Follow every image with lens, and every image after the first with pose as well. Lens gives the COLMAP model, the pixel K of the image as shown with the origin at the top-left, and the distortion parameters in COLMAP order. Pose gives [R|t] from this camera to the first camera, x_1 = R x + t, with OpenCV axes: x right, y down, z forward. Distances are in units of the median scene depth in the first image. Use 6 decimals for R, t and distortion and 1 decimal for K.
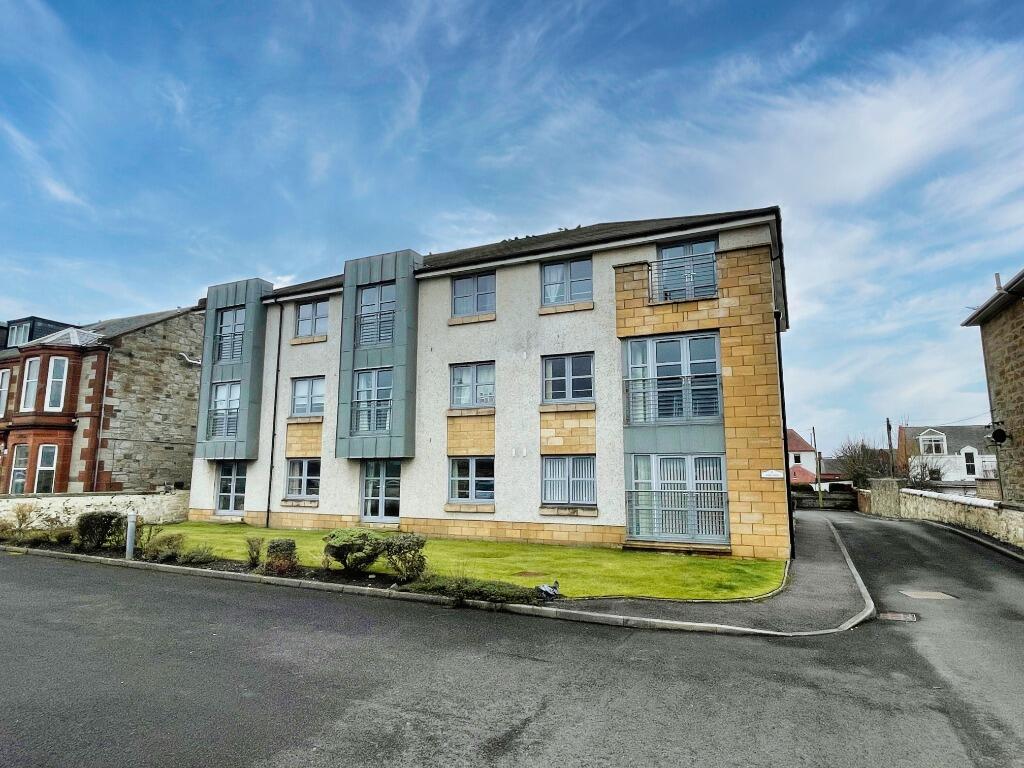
lens RADIAL K [[599.1, 0, 510.2], [0, 599.1, 384.9], [0, 0, 1]] dist [0.003892, 0.000382]
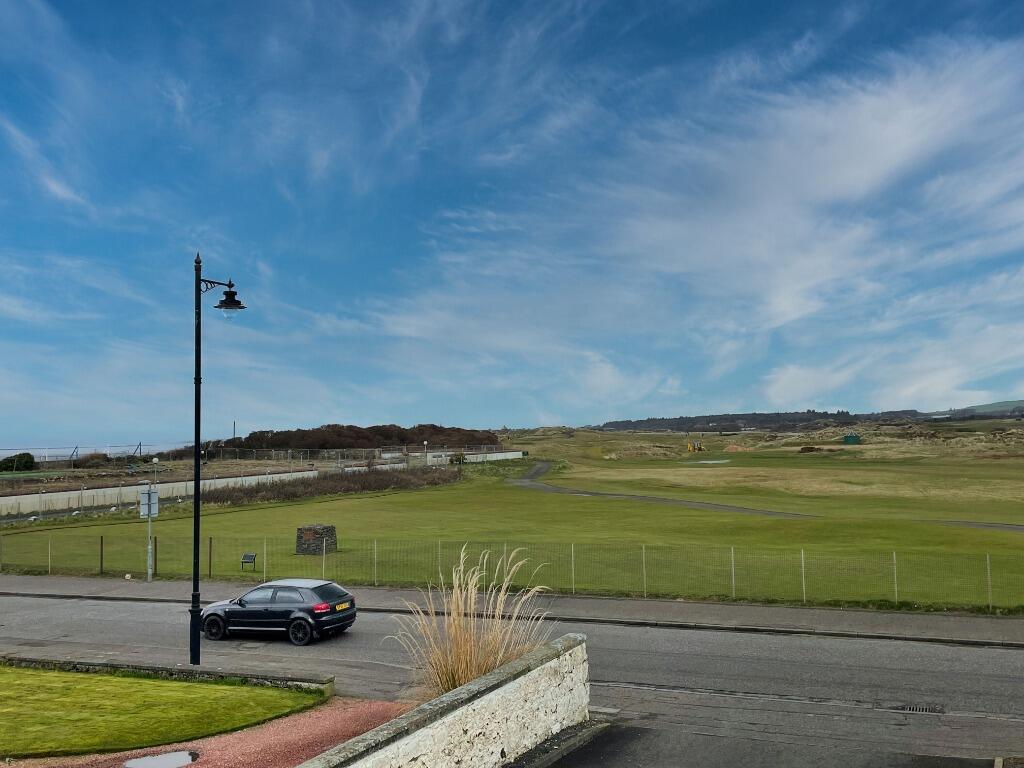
lens RADIAL K [[1052.8, 0, 509.7], [0, 1052.8, 385.8], [0, 0, 1]] dist [-0.021218, 0.000000]
pose [[0.999838, -0.001302, -0.017938, 0.029222], [0.001835, 0.999557, 0.029691, -0.047061], [0.017892, -0.029720, 0.999398, -0.753326]]
